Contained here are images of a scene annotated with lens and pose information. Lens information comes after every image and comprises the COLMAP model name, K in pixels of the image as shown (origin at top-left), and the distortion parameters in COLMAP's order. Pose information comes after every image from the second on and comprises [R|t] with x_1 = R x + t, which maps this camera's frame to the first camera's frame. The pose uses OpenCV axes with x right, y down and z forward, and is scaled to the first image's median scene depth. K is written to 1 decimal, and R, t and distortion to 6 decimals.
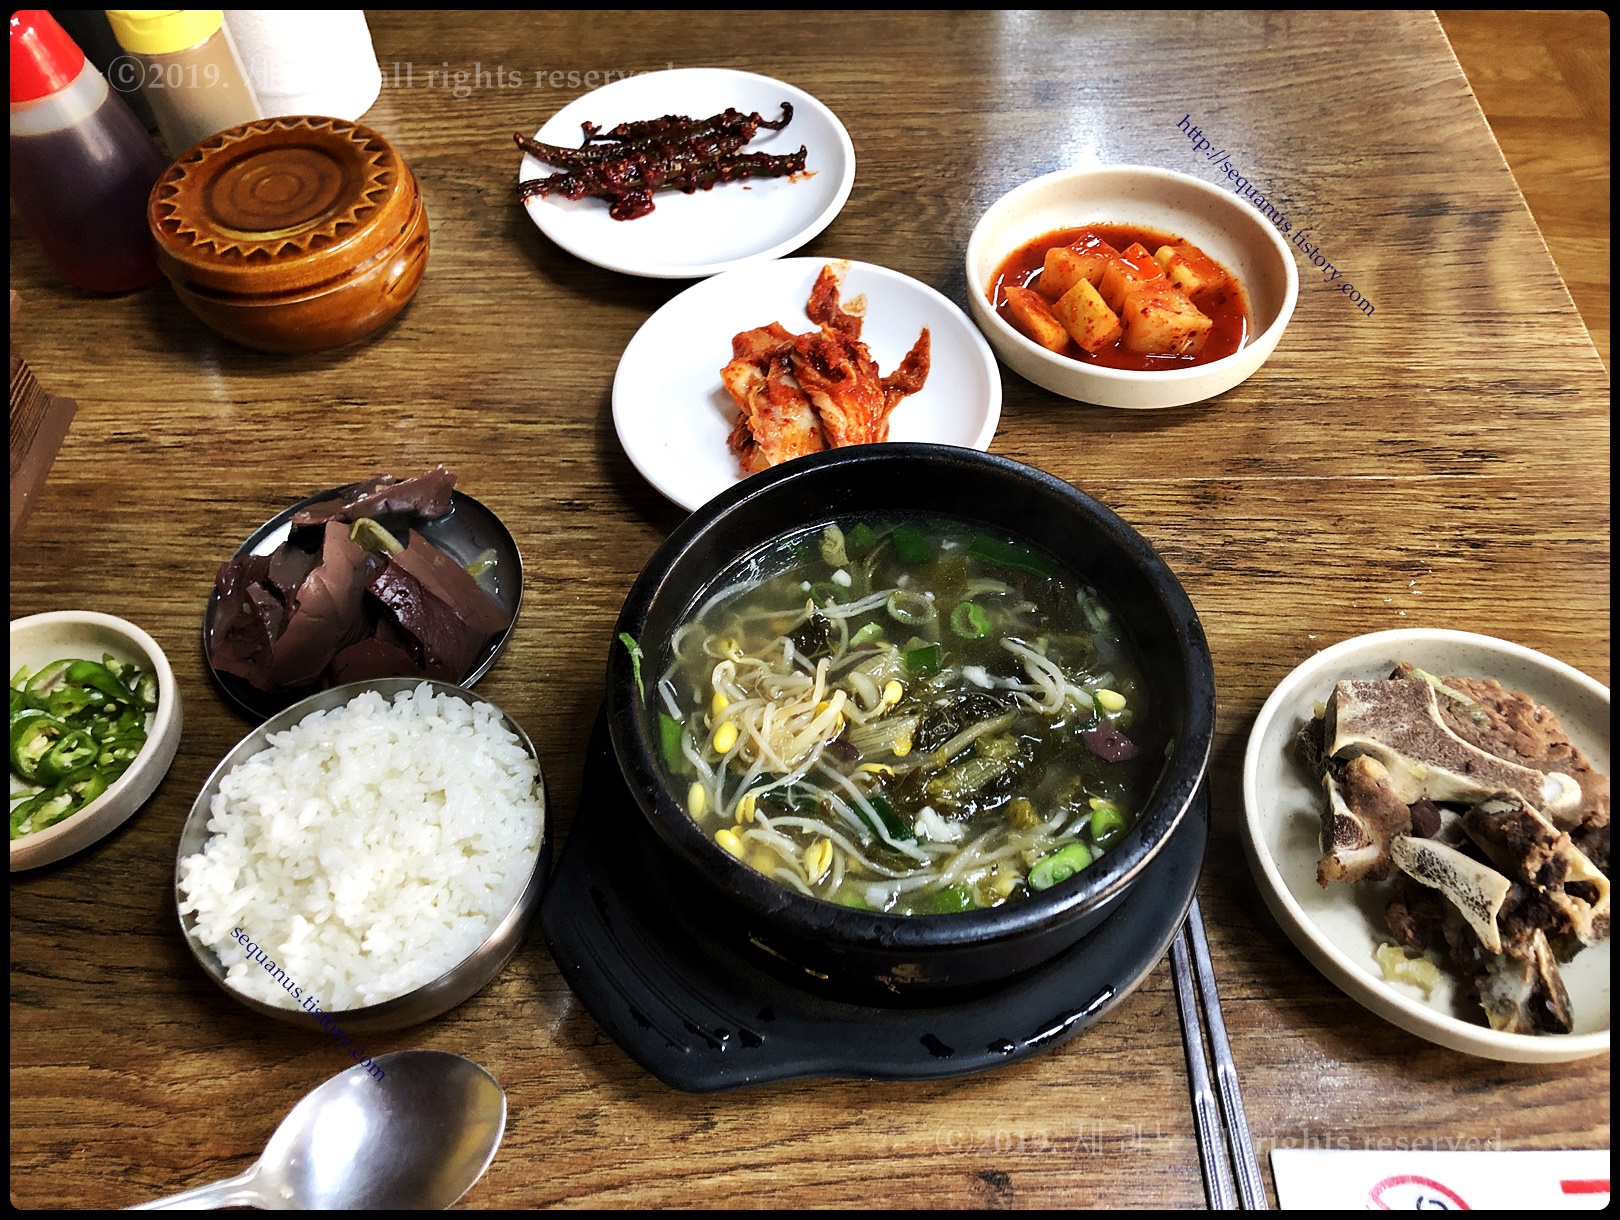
lens RADIAL K [[1354.8, 0, 812.2], [0, 1354.8, 616.4], [0, 0, 1]] dist [0.014721, 0.003094]
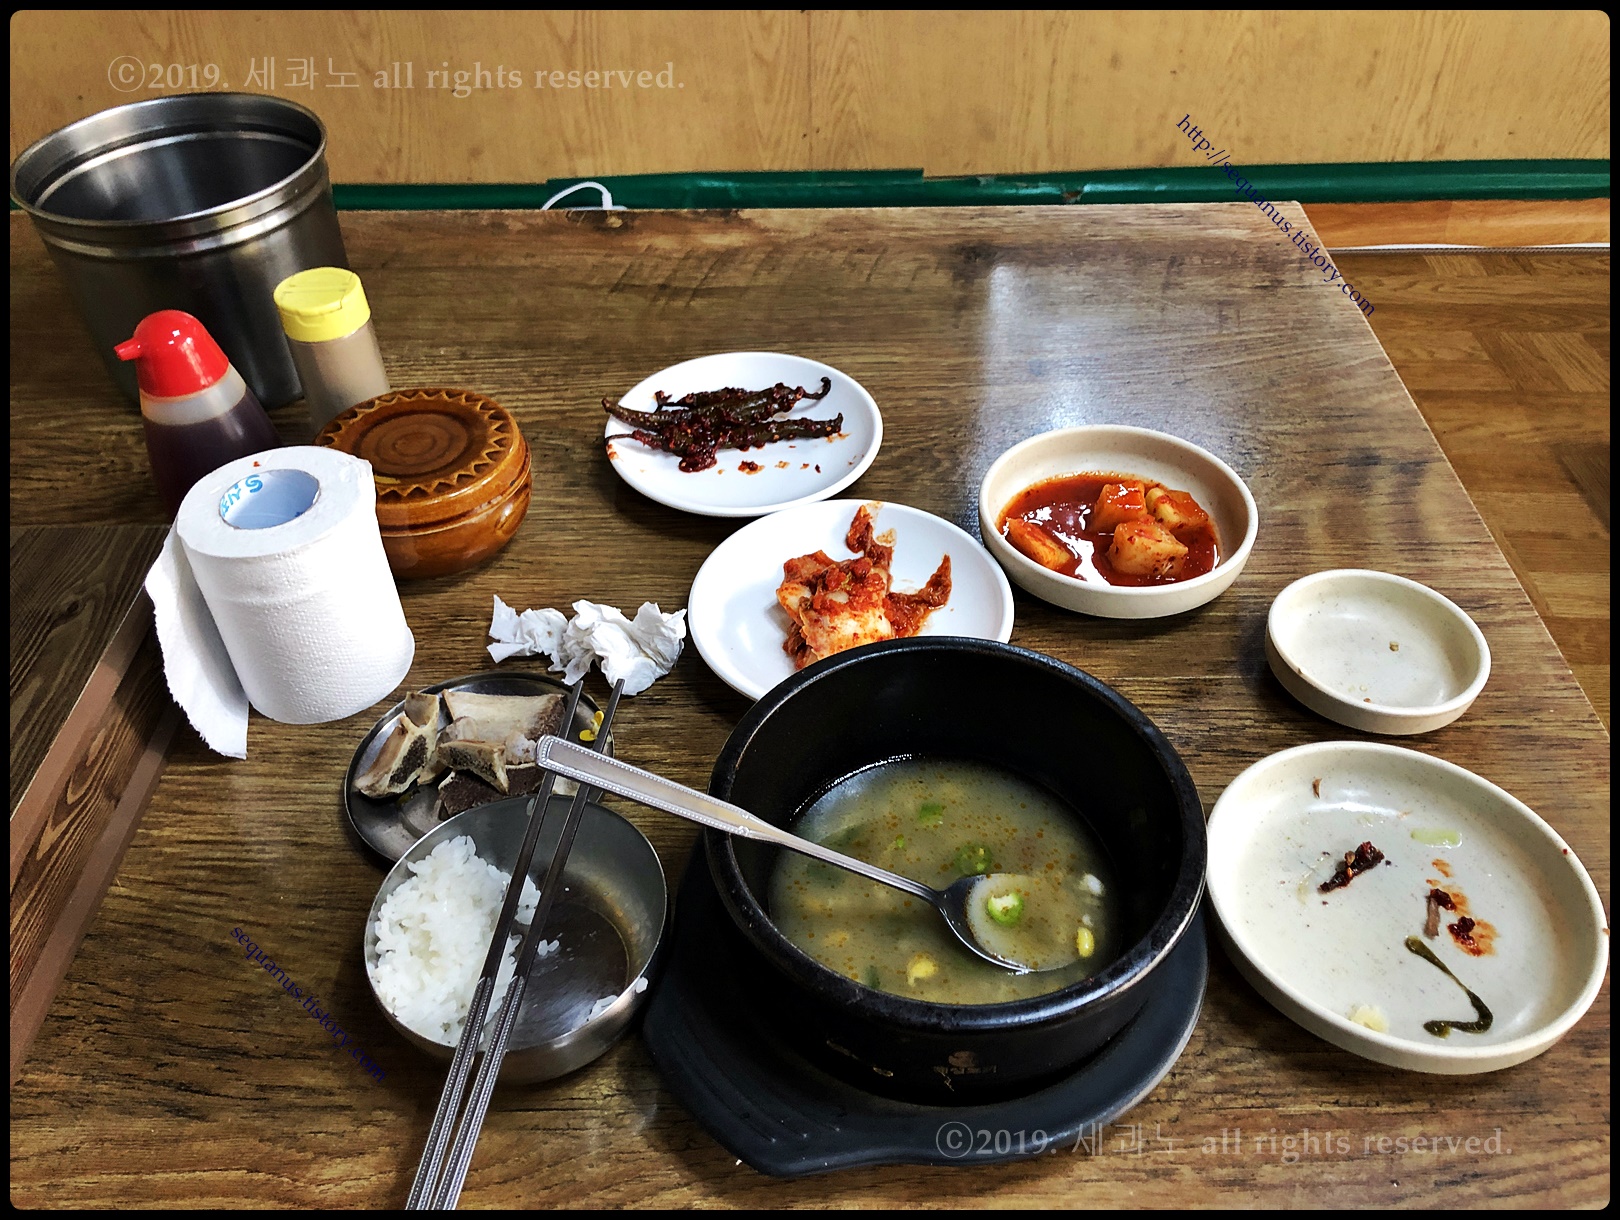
lens RADIAL K [[1351.3, 0, 810.0], [0, 1351.3, 610.0], [0, 0, 1]] dist [0.067914, -0.166670]
pose [[0.999985, -0.004903, 0.002614, -0.041428], [0.005321, 0.980454, -0.196676, 0.069439], [-0.001599, 0.196687, 0.980465, -0.160162]]
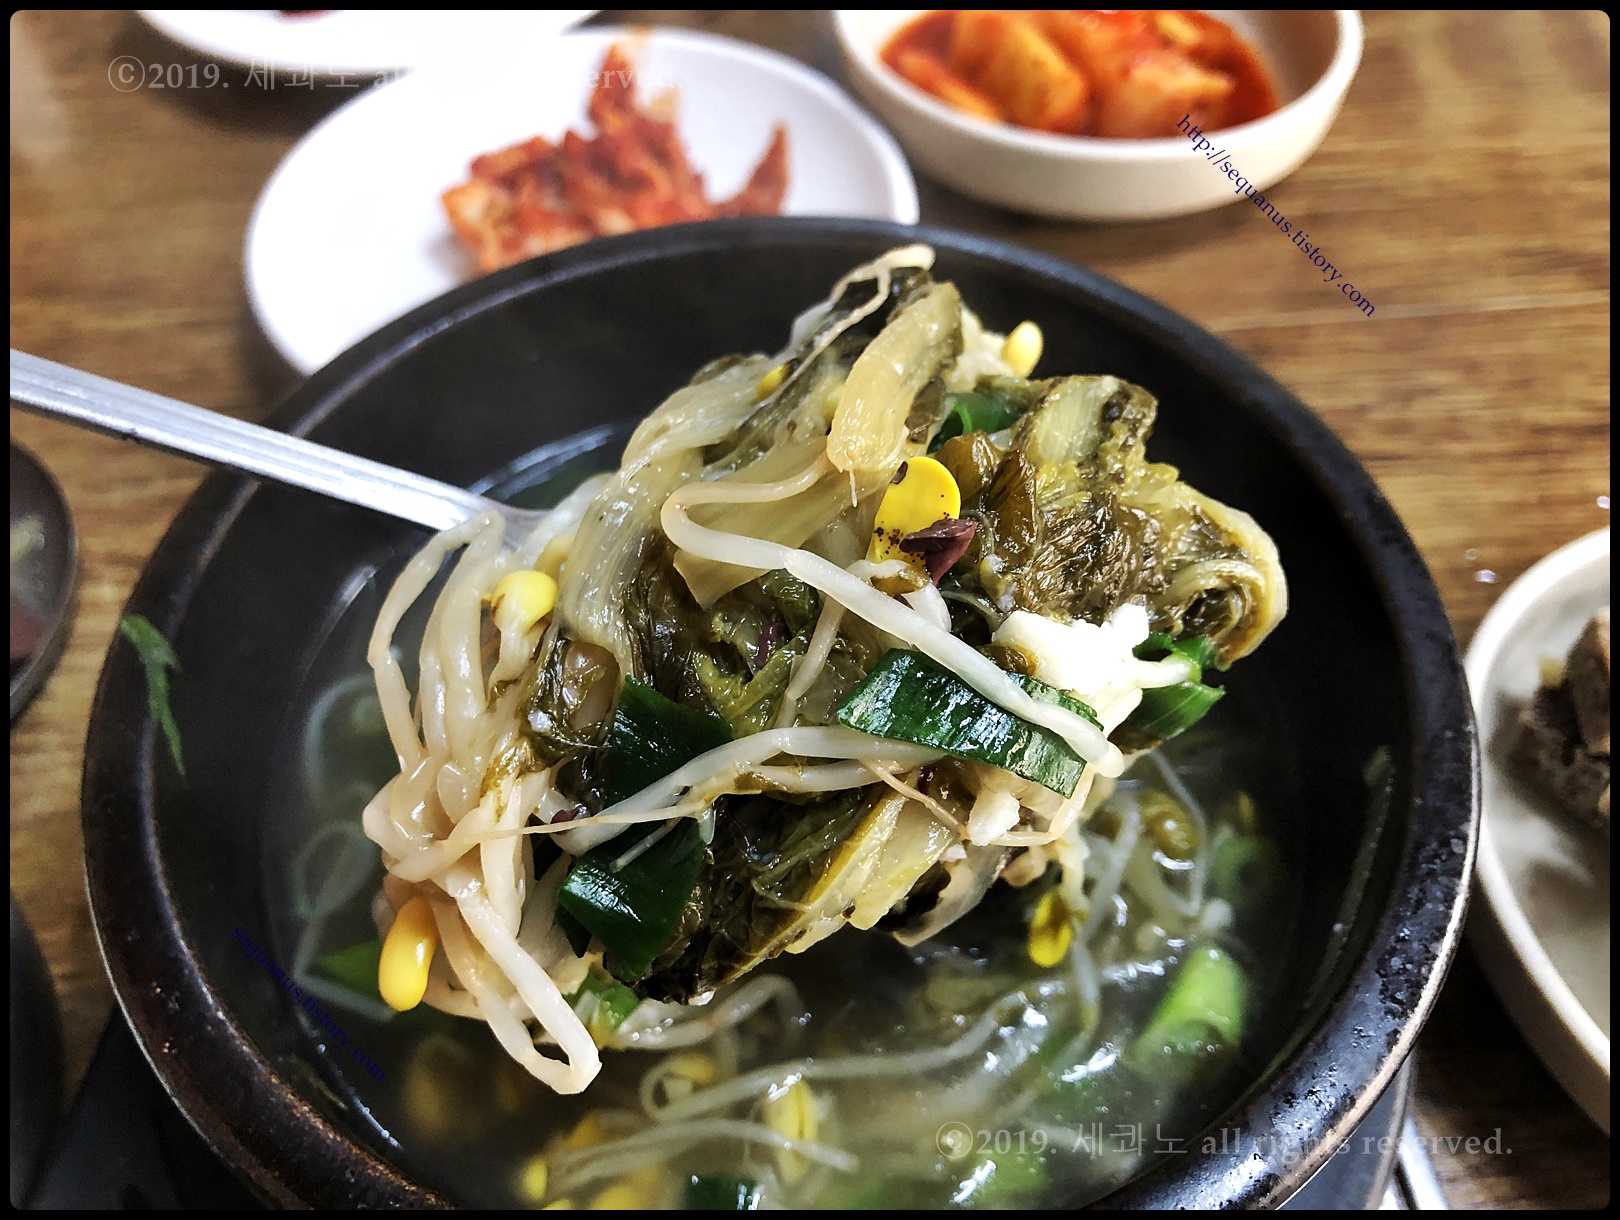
lens RADIAL K [[1366.4, 0, 817.6], [0, 1366.4, 623.8], [0, 0, 1]] dist [0.010387, 0.006833]
pose [[0.993728, -0.081976, 0.076061, 0.035586], [0.083992, 0.996185, -0.023691, 0.032043], [-0.073829, 0.029931, 0.996822, 0.390700]]
